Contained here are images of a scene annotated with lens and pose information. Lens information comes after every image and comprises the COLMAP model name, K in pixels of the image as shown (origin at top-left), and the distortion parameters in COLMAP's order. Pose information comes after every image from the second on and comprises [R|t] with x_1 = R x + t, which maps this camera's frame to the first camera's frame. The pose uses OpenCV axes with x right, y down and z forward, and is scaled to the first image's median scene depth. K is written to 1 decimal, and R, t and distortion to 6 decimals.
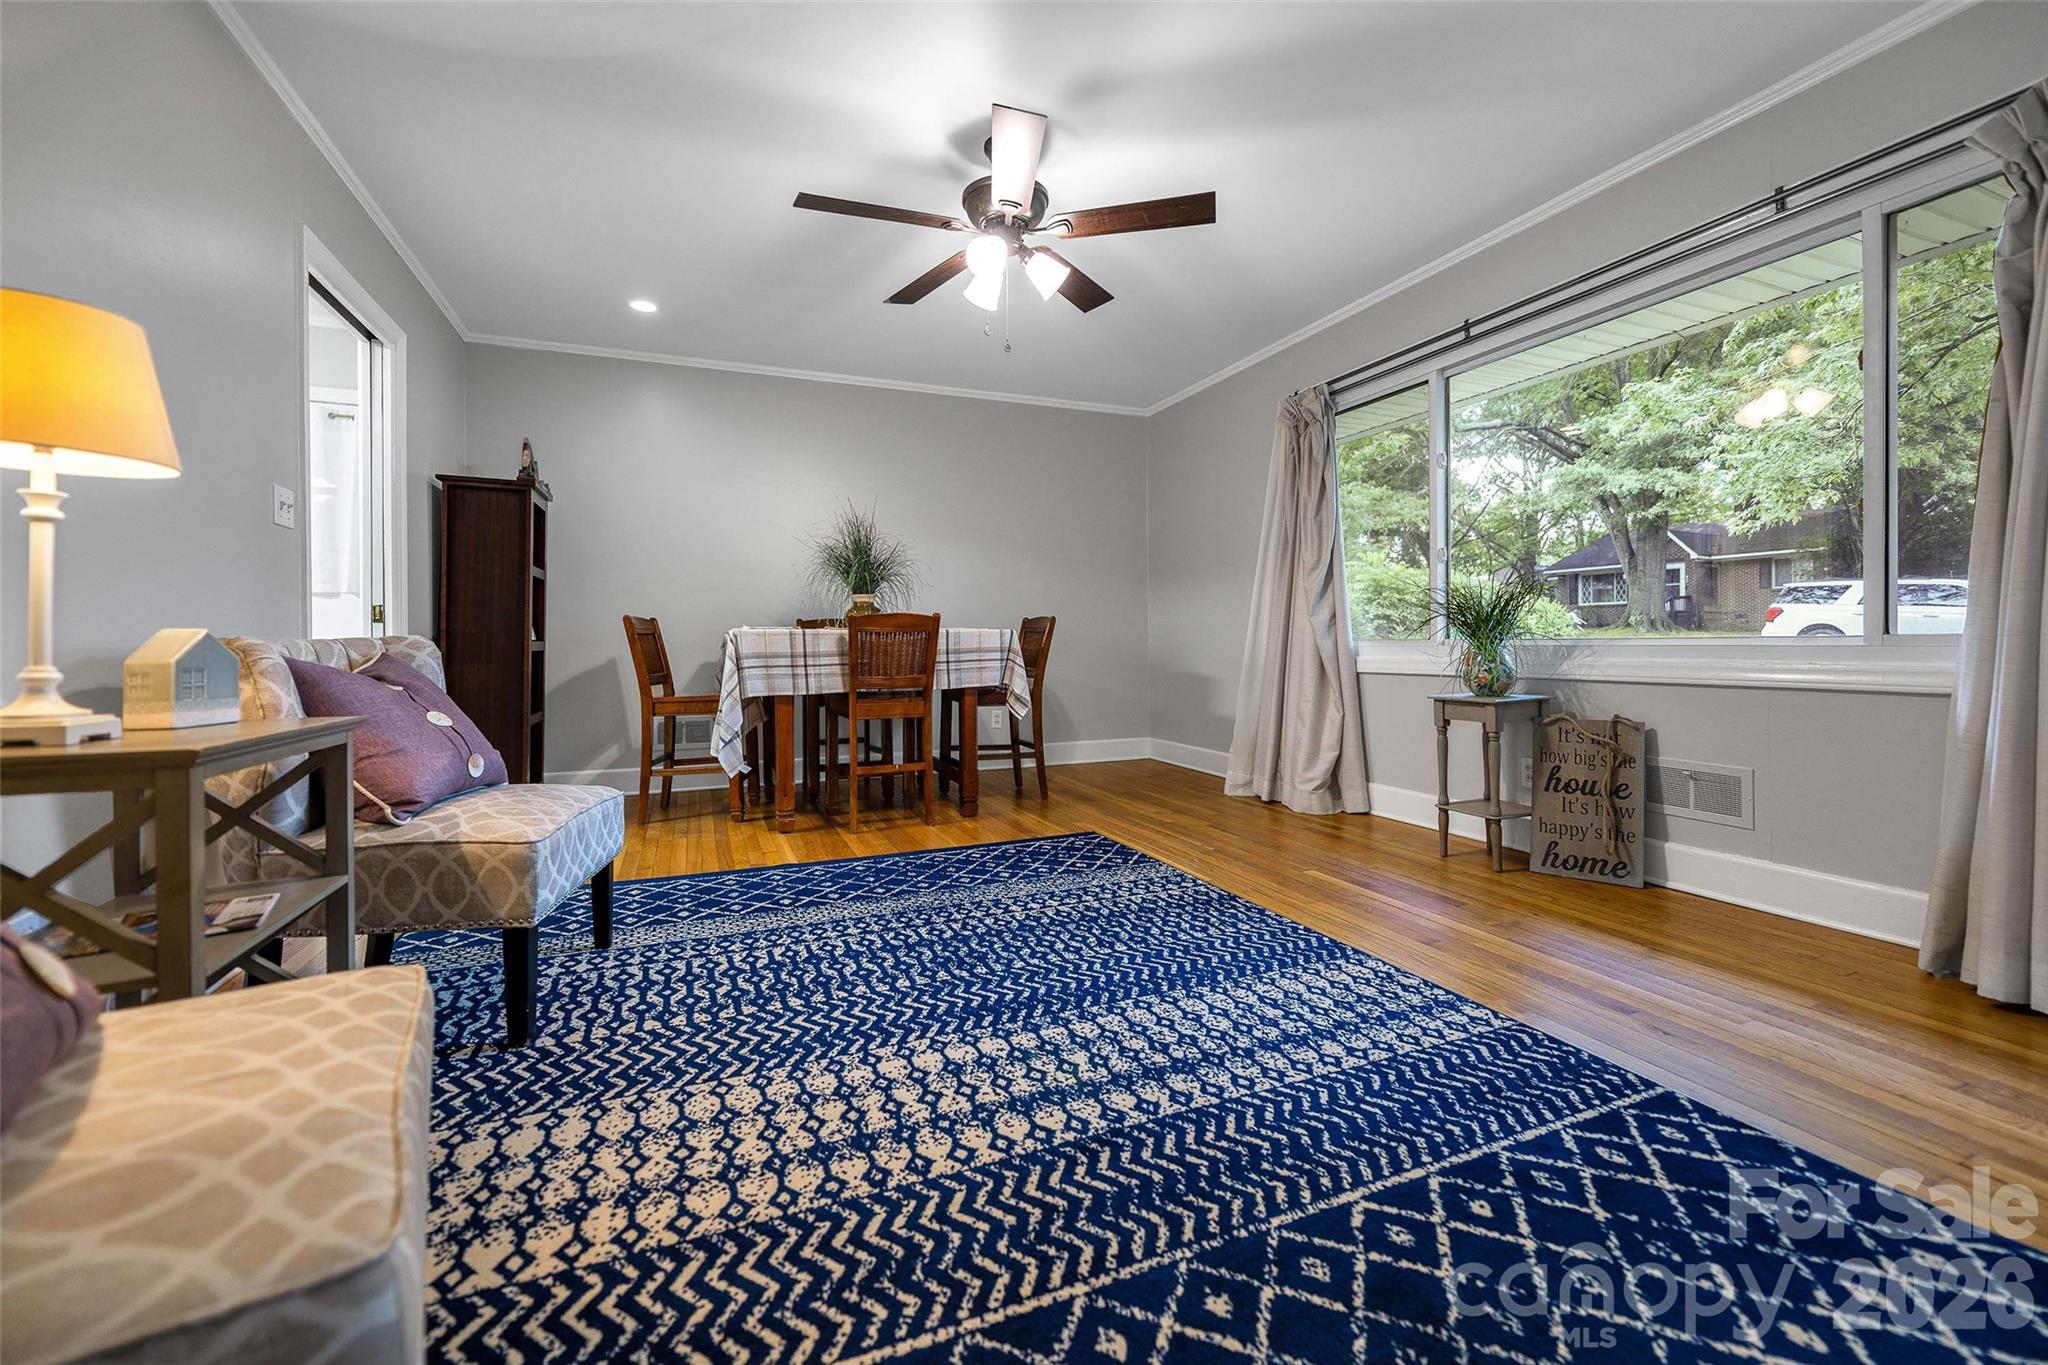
lens RADIAL K [[821.5, 0, 1029.4], [0, 821.5, 644.7], [0, 0, 1]] dist [0.000700, 0.000144]
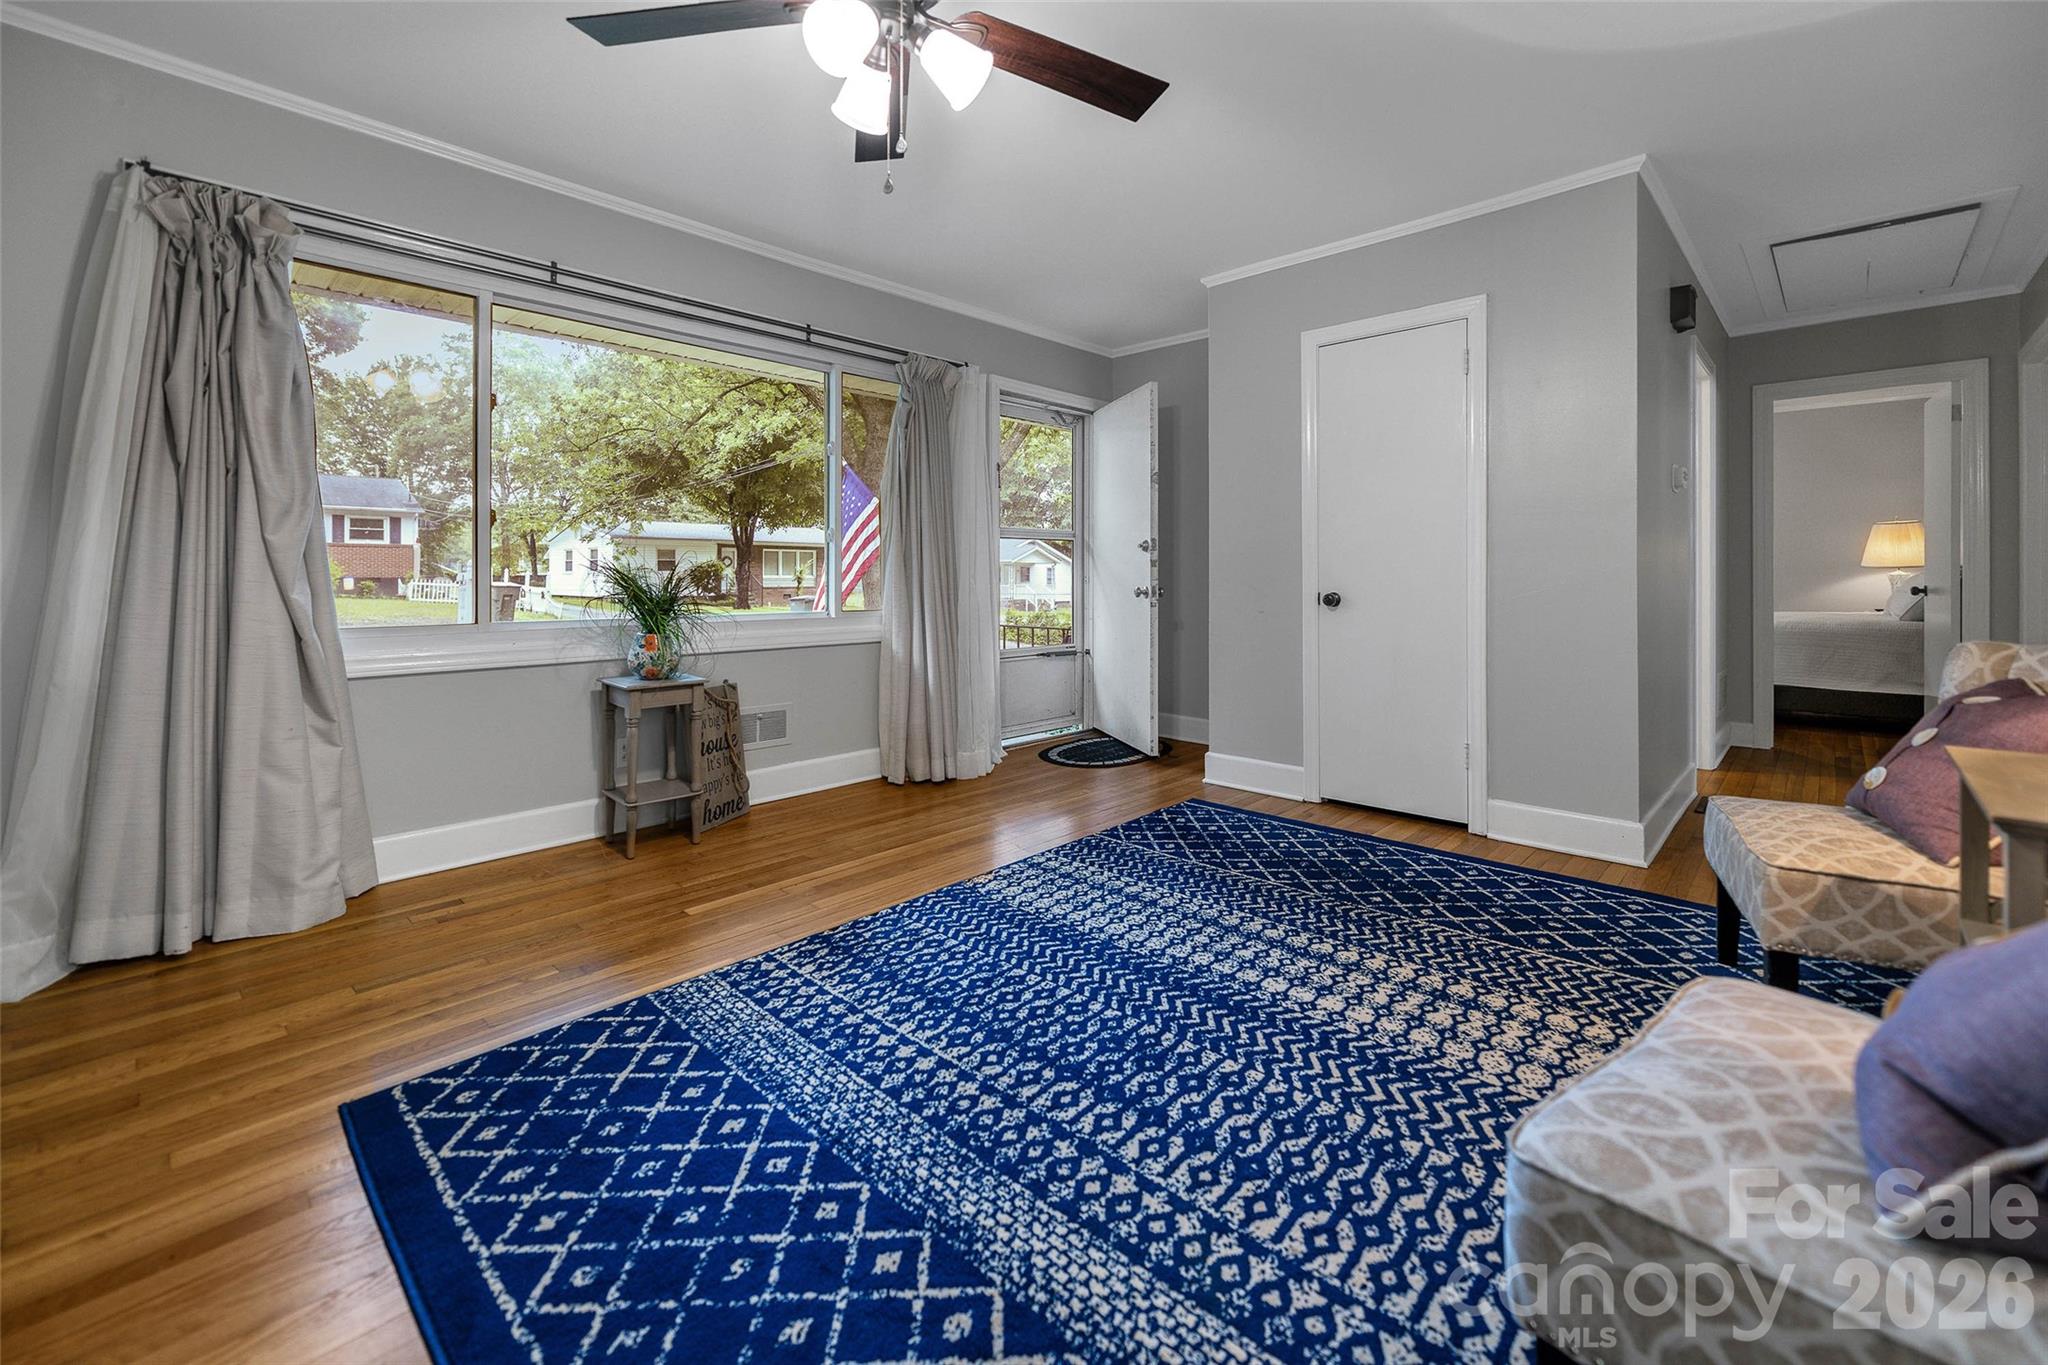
lens RADIAL K [[853.2, 0, 1023.9], [0, 853.2, 637.1], [0, 0, 1]] dist [0.001172, -0.000758]
pose [[-0.411708, -0.059602, 0.909365, -0.876874], [0.003800, 0.997738, 0.067115, -0.086993], [-0.911308, 0.031087, -0.410550, 1.618163]]
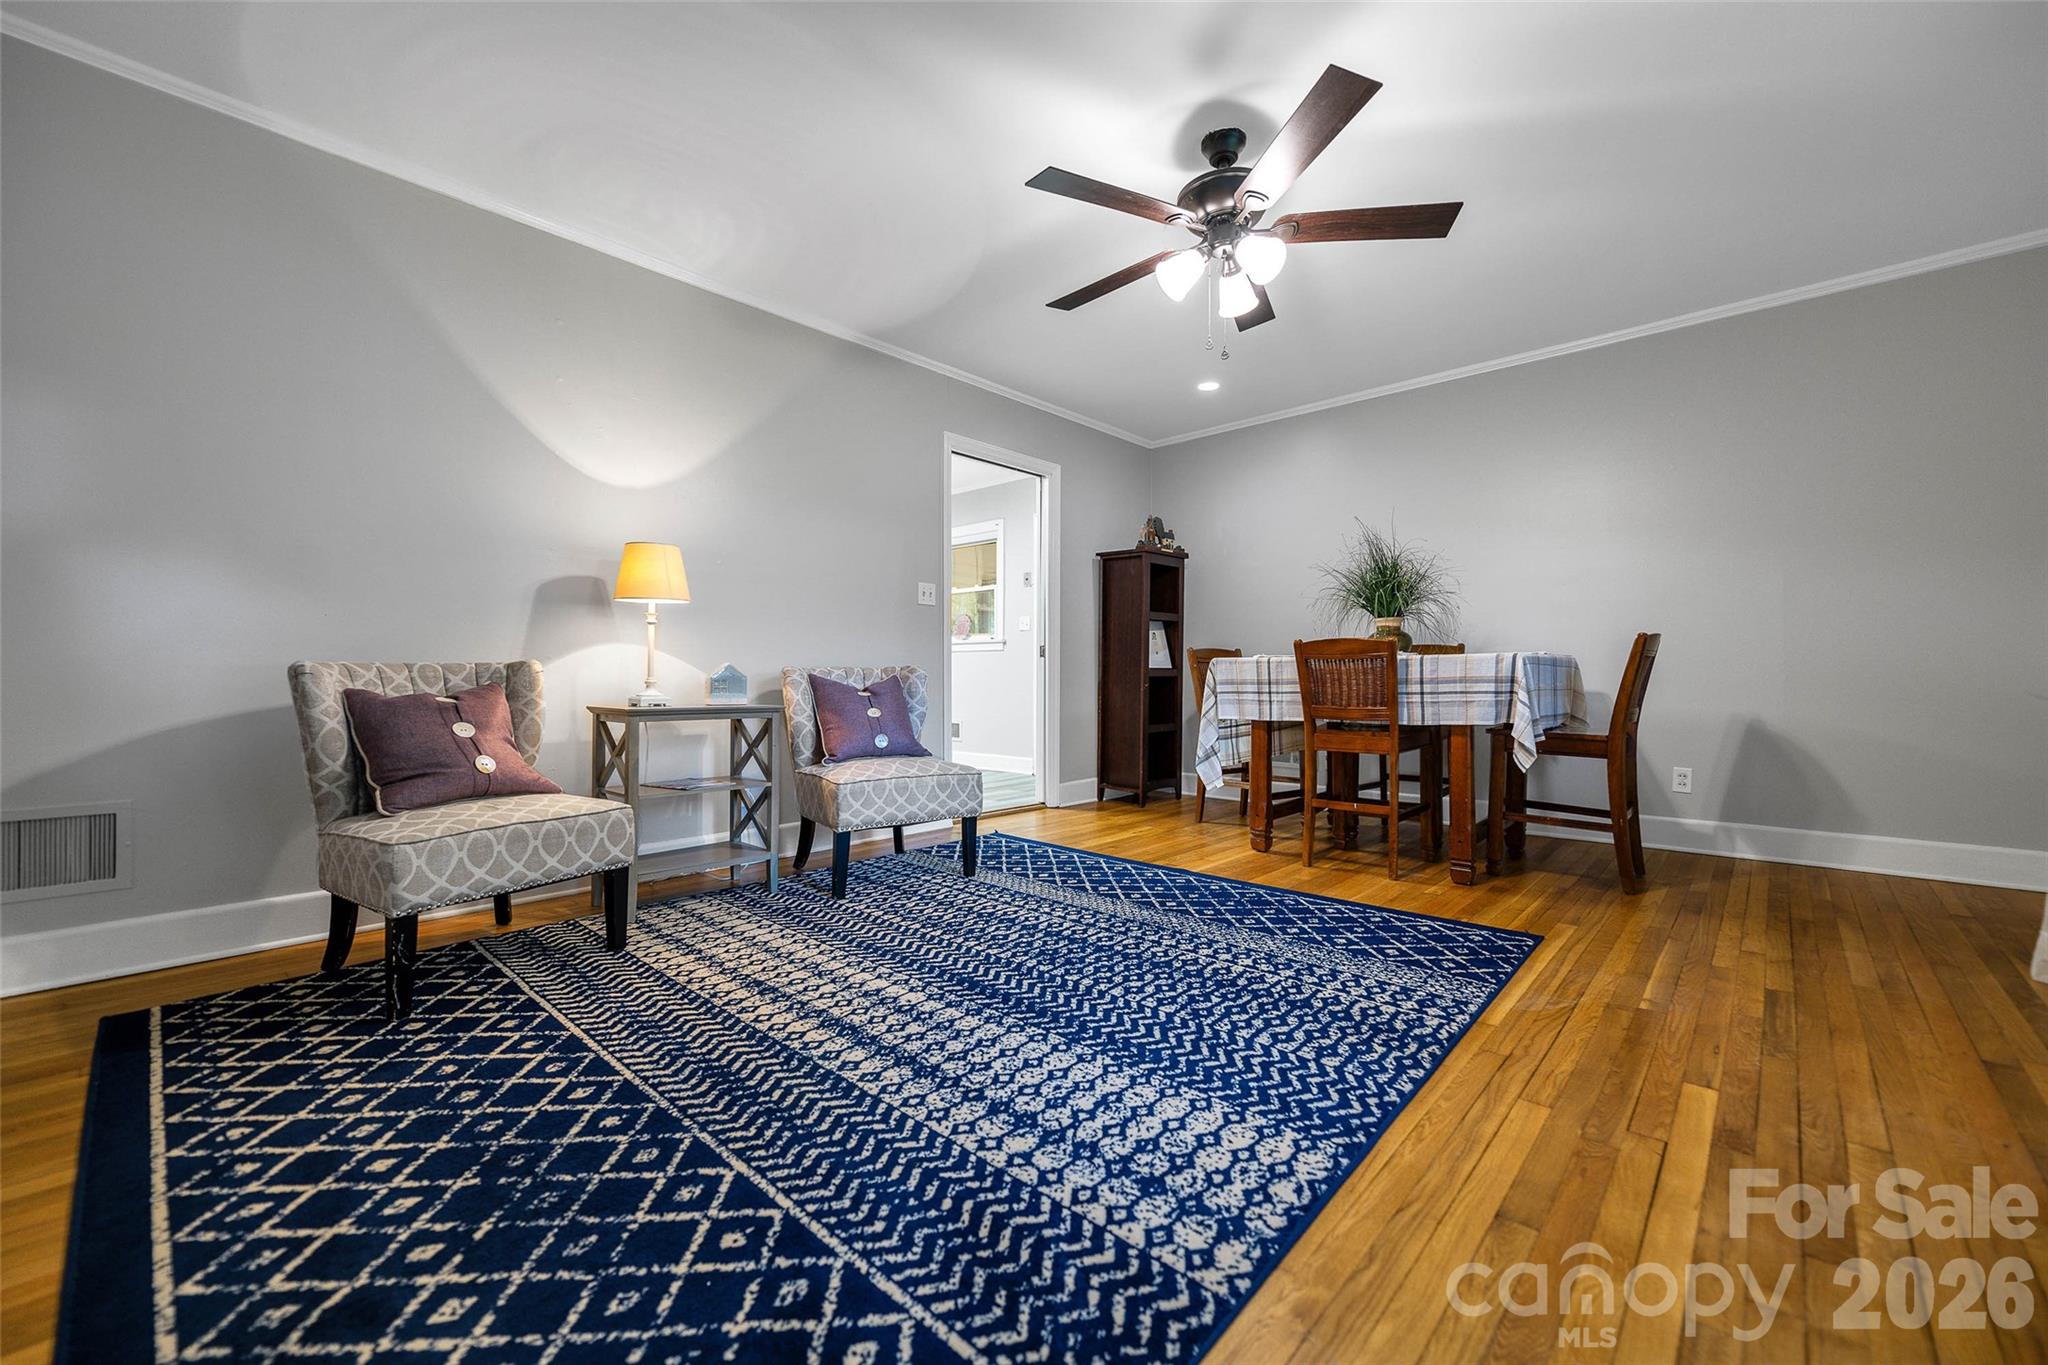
lens RADIAL K [[807.0, 0, 1029.0], [0, 807.0, 671.8], [0, 0, 1]] dist [-0.000029, 0.000130]
pose [[0.425967, 0.002884, -0.904734, 0.990404], [-0.005286, 0.999986, 0.000699, 0.000904], [0.904723, 0.004485, 0.425976, 0.570119]]
